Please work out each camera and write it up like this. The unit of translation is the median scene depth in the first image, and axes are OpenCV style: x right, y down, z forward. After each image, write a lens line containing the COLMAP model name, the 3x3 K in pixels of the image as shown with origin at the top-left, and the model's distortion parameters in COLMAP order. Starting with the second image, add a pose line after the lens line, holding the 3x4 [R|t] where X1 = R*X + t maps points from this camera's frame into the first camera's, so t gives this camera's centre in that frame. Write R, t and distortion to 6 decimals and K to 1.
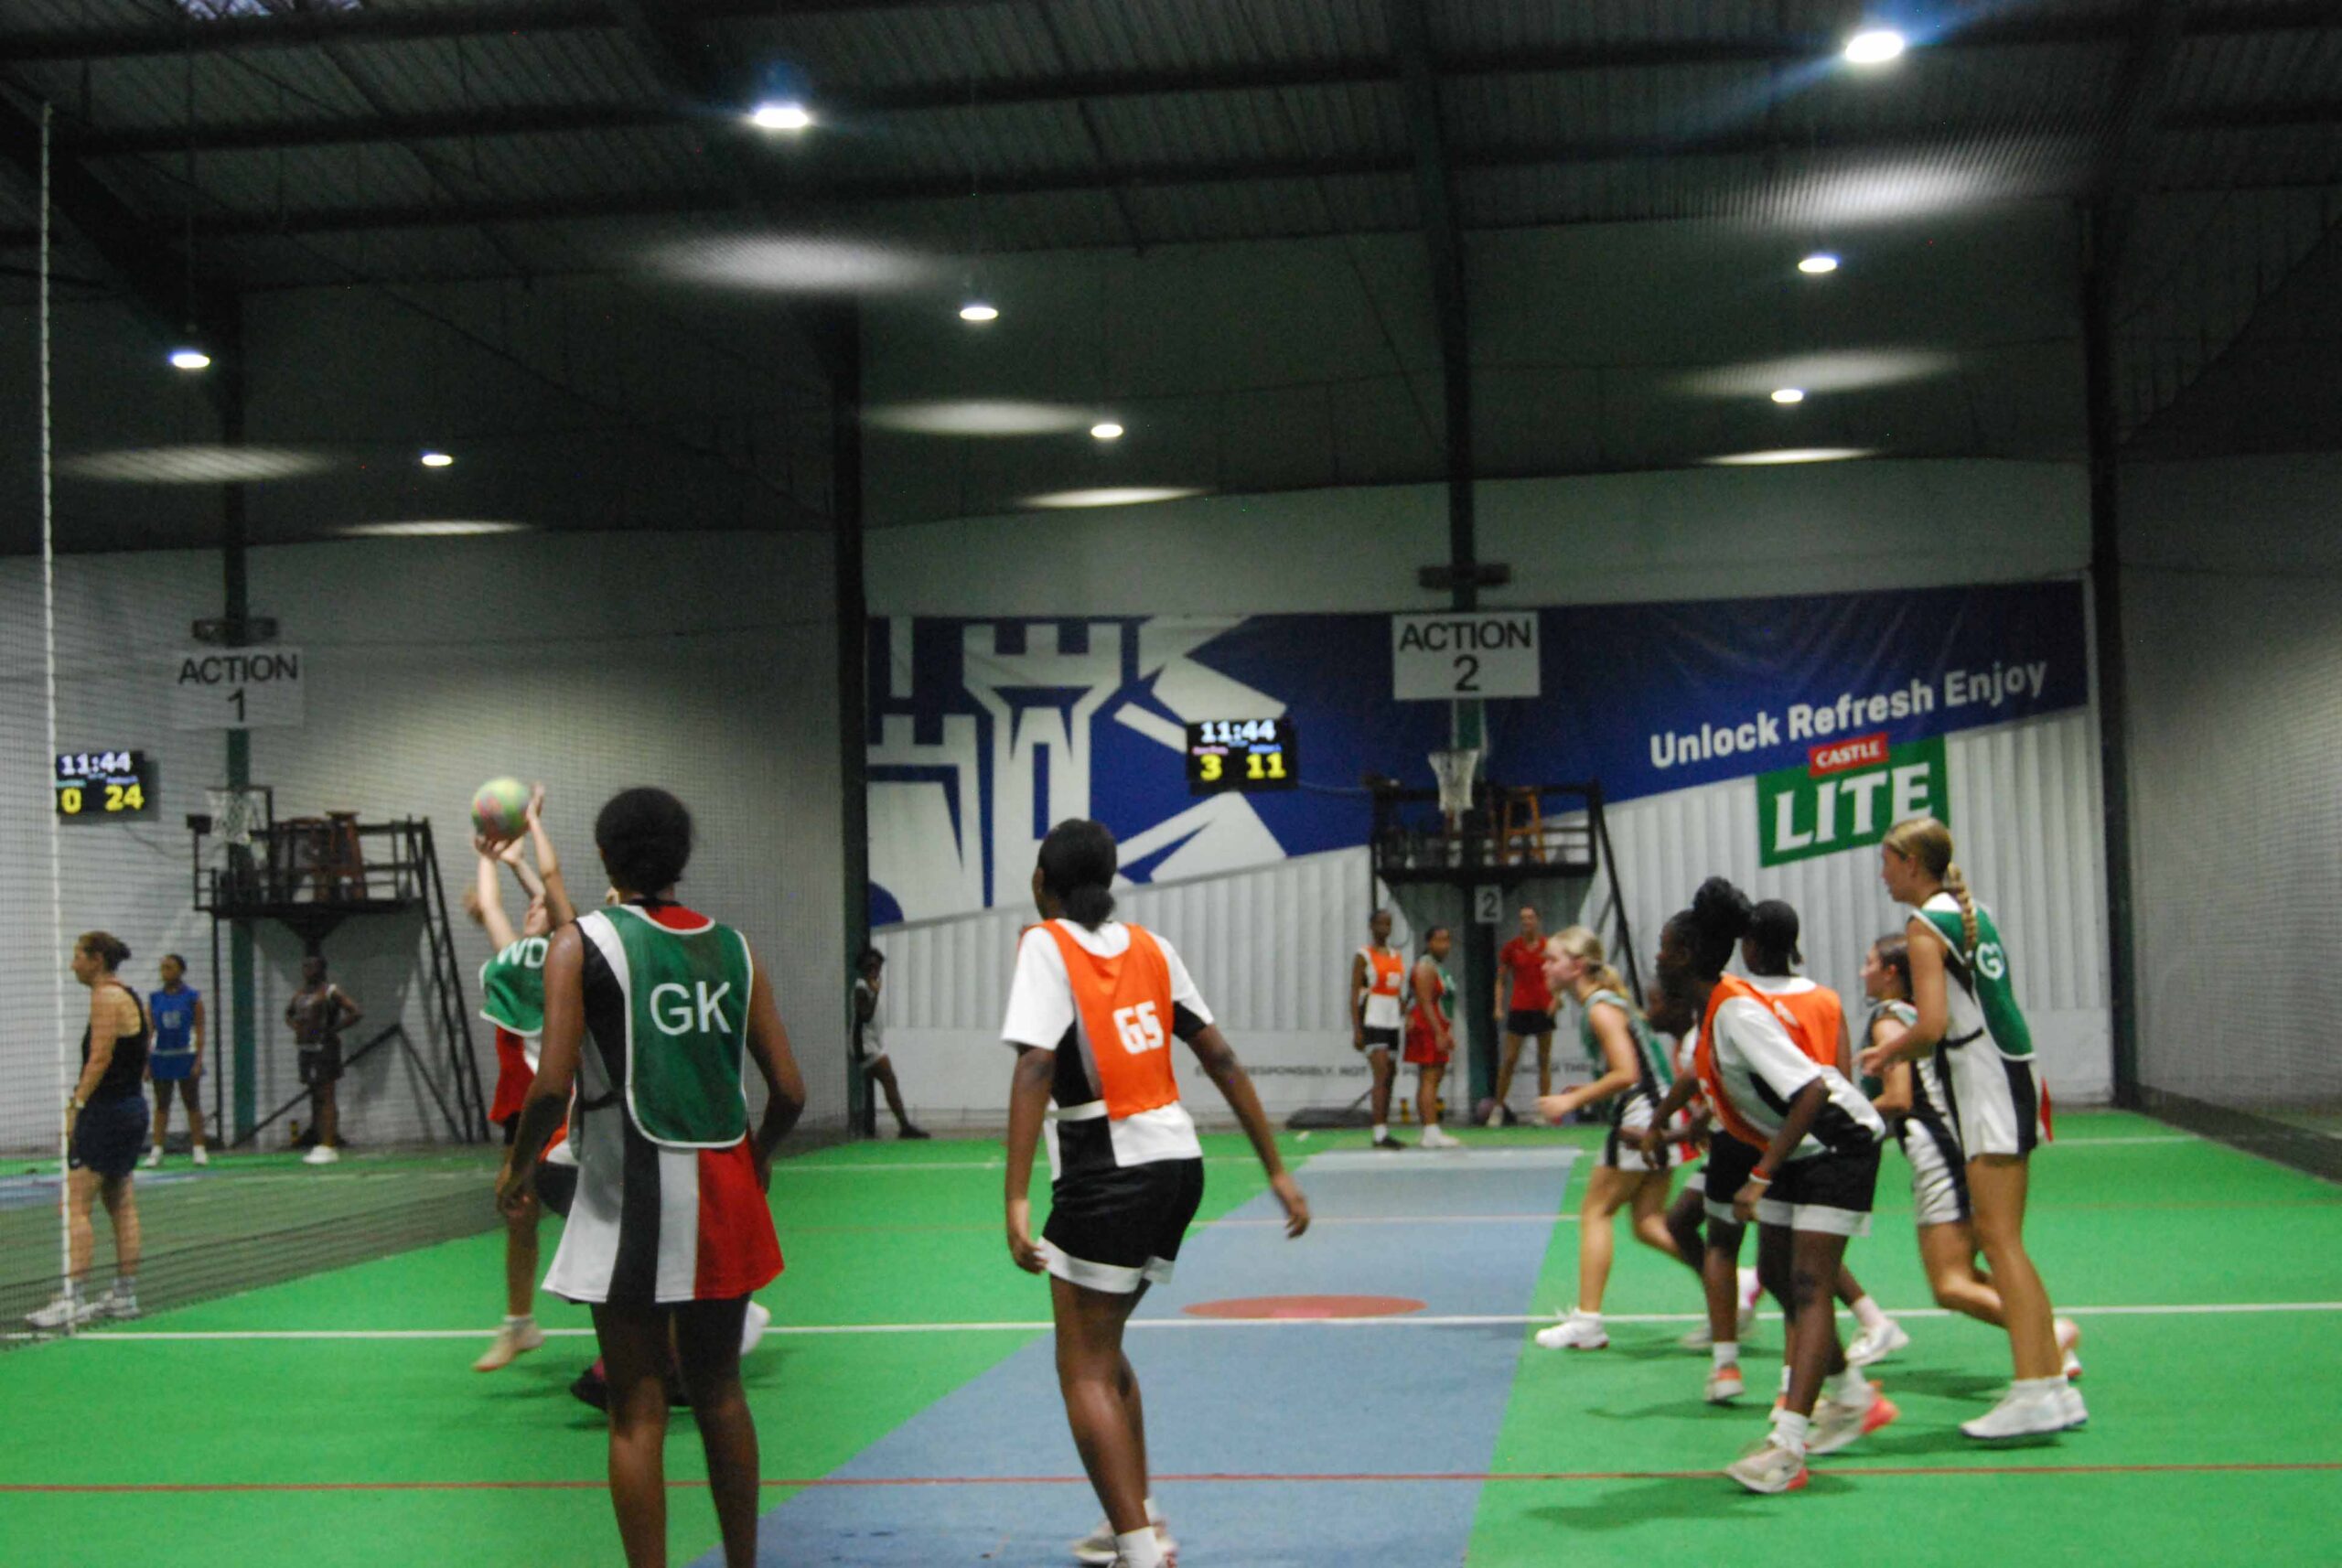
lens RADIAL K [[3642.1, 0, 1153.1], [0, 3642.1, 766.6], [0, 0, 1]] dist [-0.010047, 0.000000]
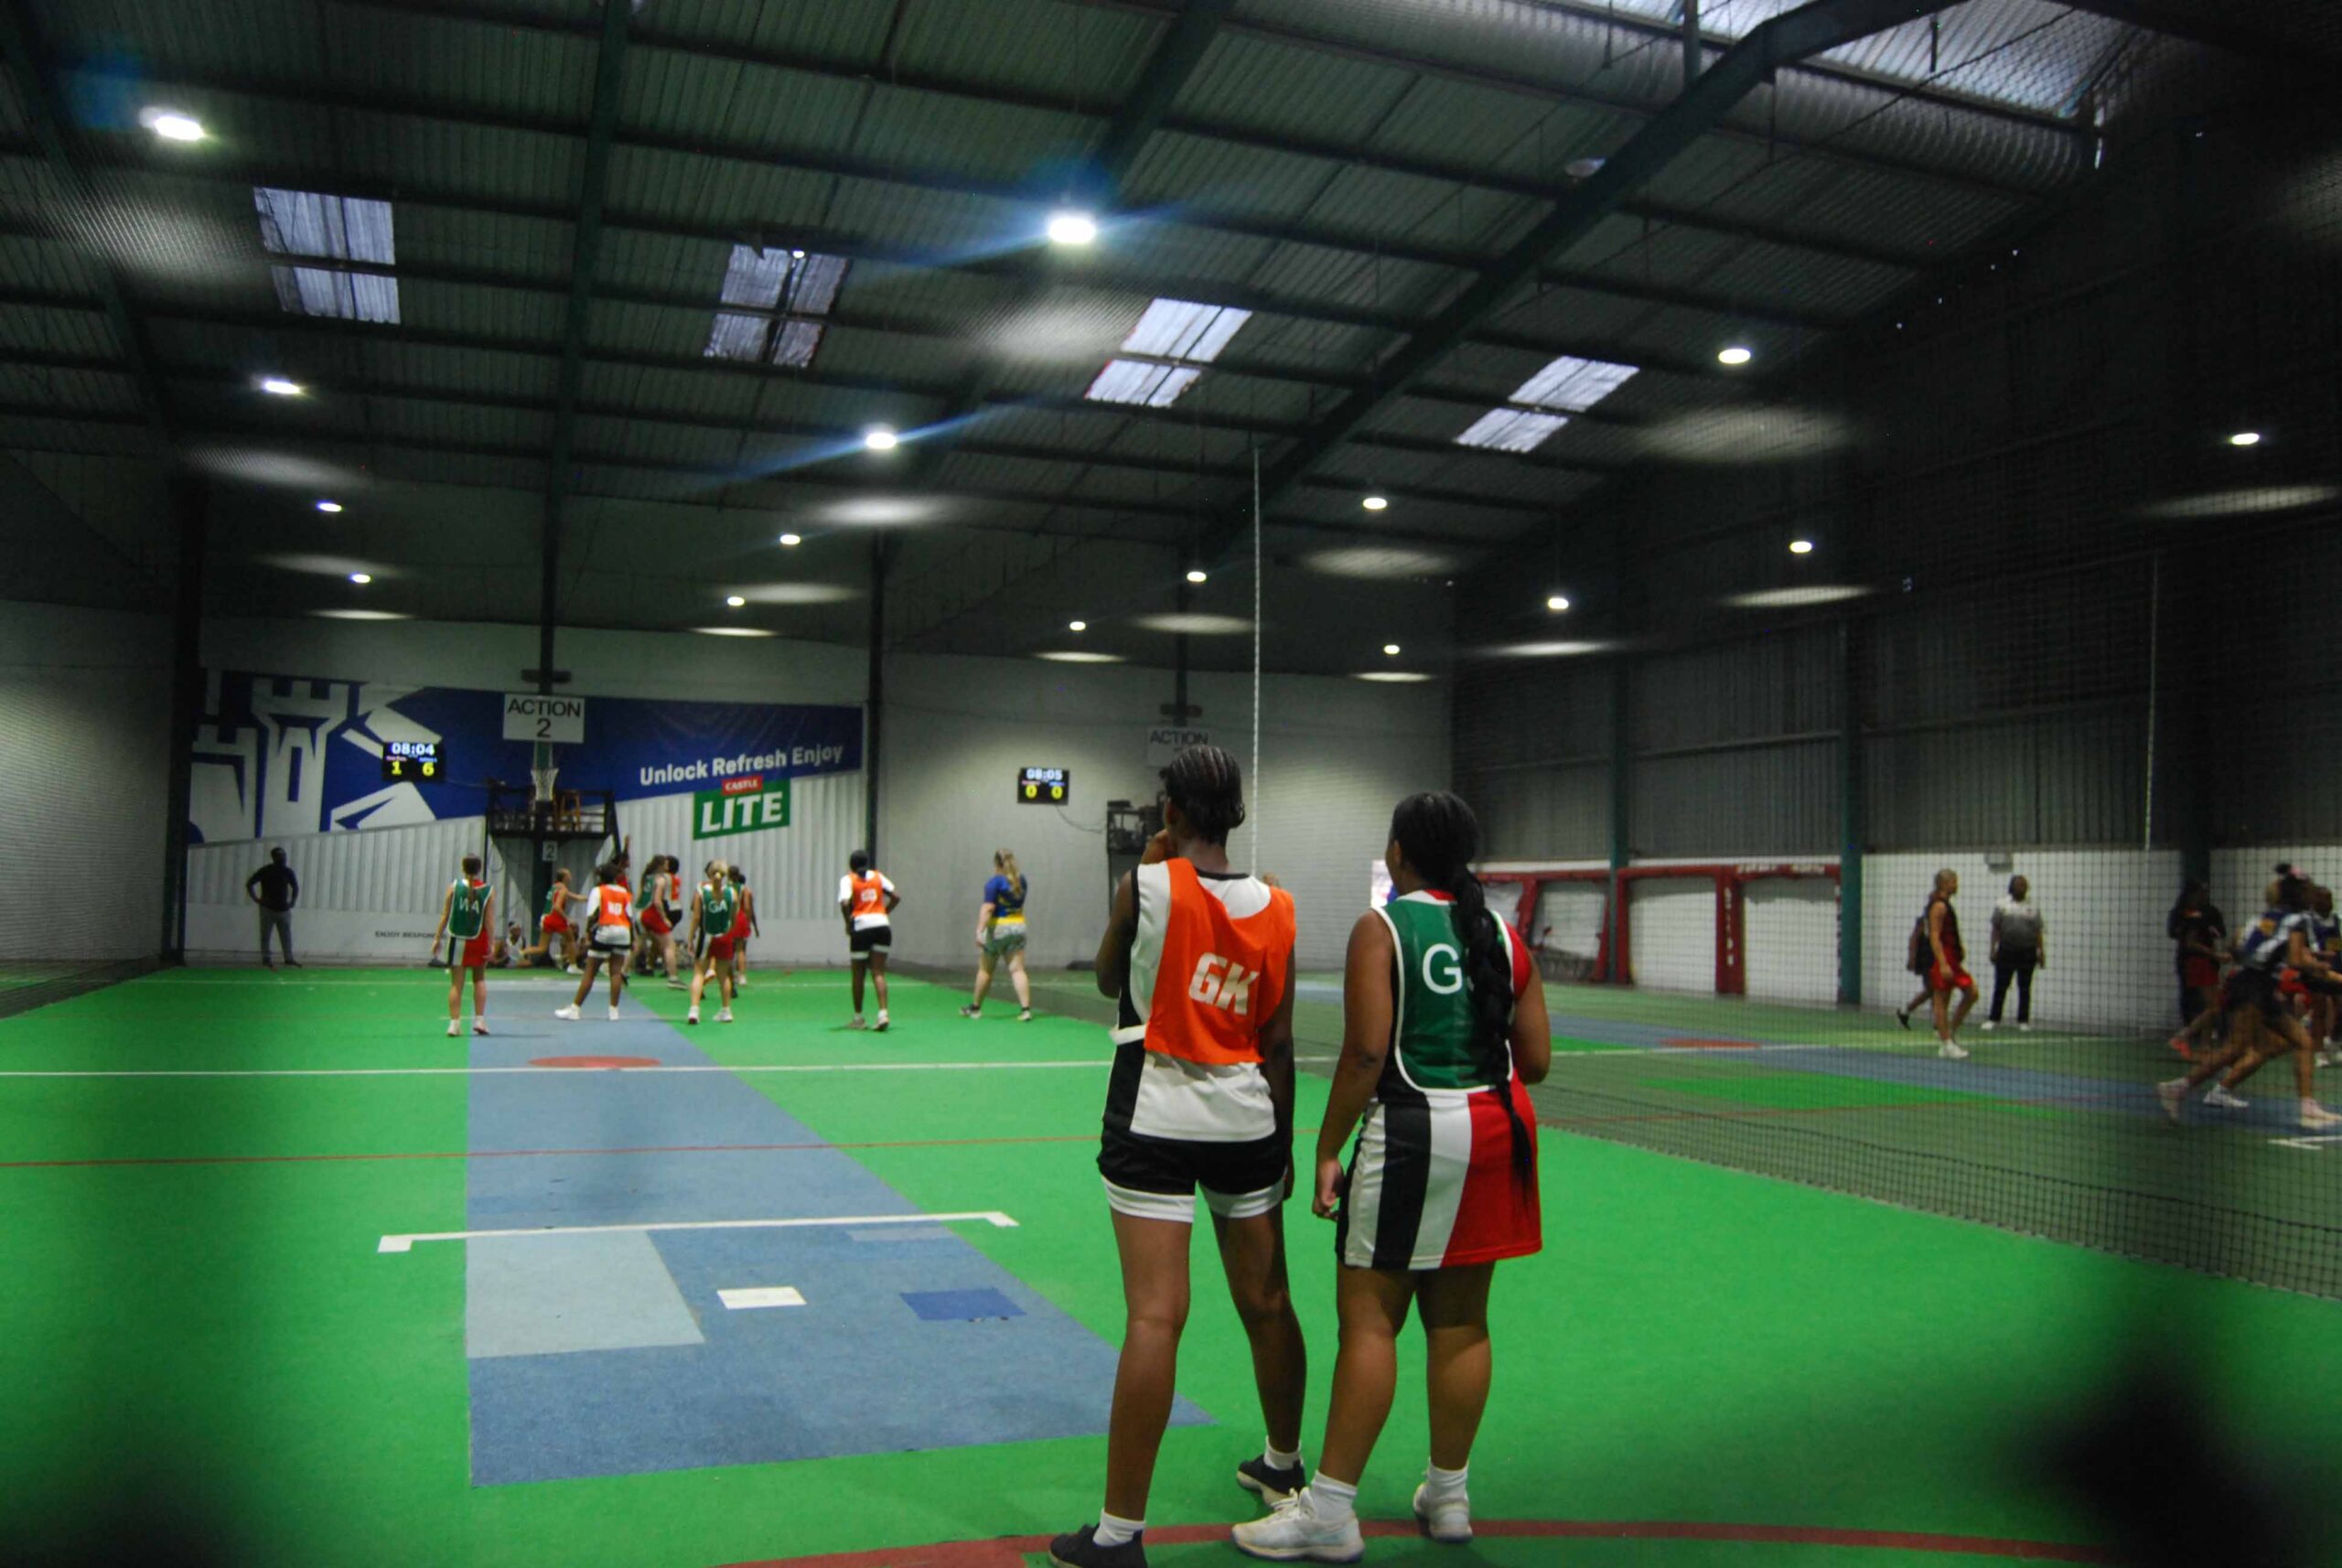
lens RADIAL K [[1859.7, 0, 1173.5], [0, 1859.7, 785.9], [0, 0, 1]] dist [-0.086019, 0.024667]
pose [[0.879159, 0.069284, 0.471466, -0.074491], [-0.067250, 0.997511, -0.021184, 0.002543], [-0.471760, -0.013082, 0.881630, 0.008934]]
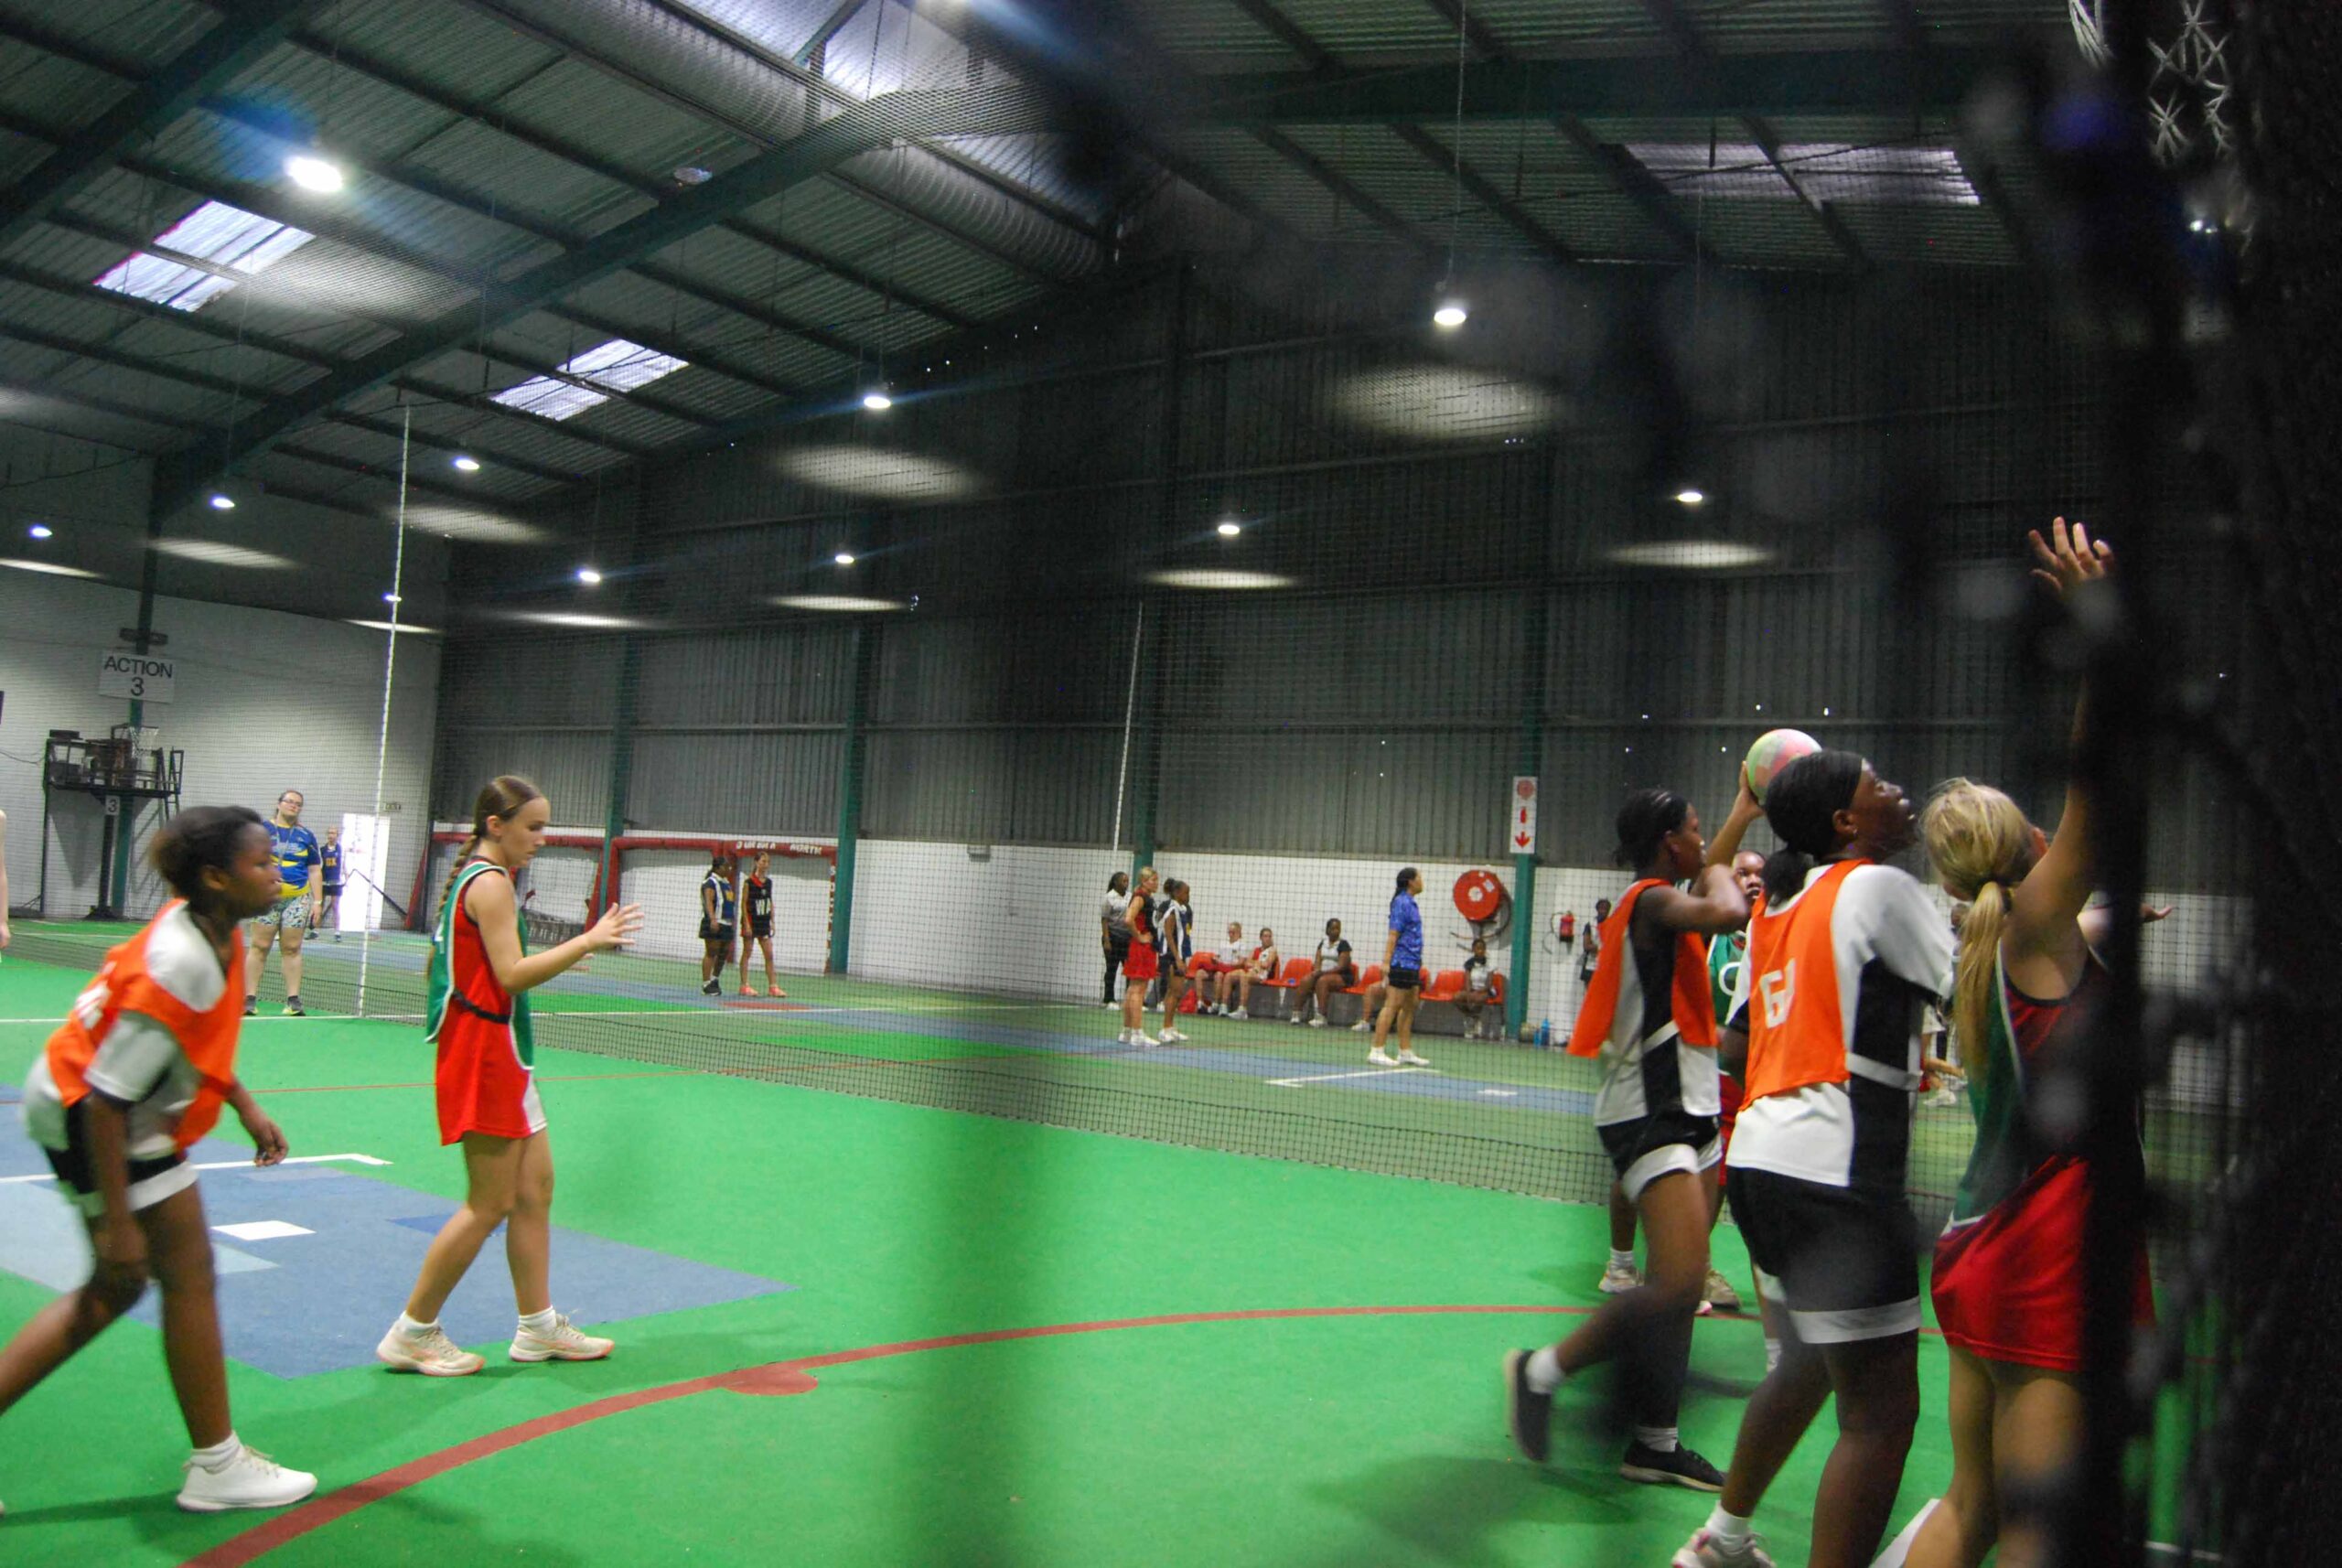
lens RADIAL K [[1859.7, 0, 1199.8], [0, 1859.7, 793.2], [0, 0, 1]] dist [-0.086019, 0.024667]
pose [[0.446517, 0.106647, 0.888397, -0.157486], [-0.121640, 0.990889, -0.057813, 0.005095], [-0.886469, -0.082250, 0.455421, 0.020024]]
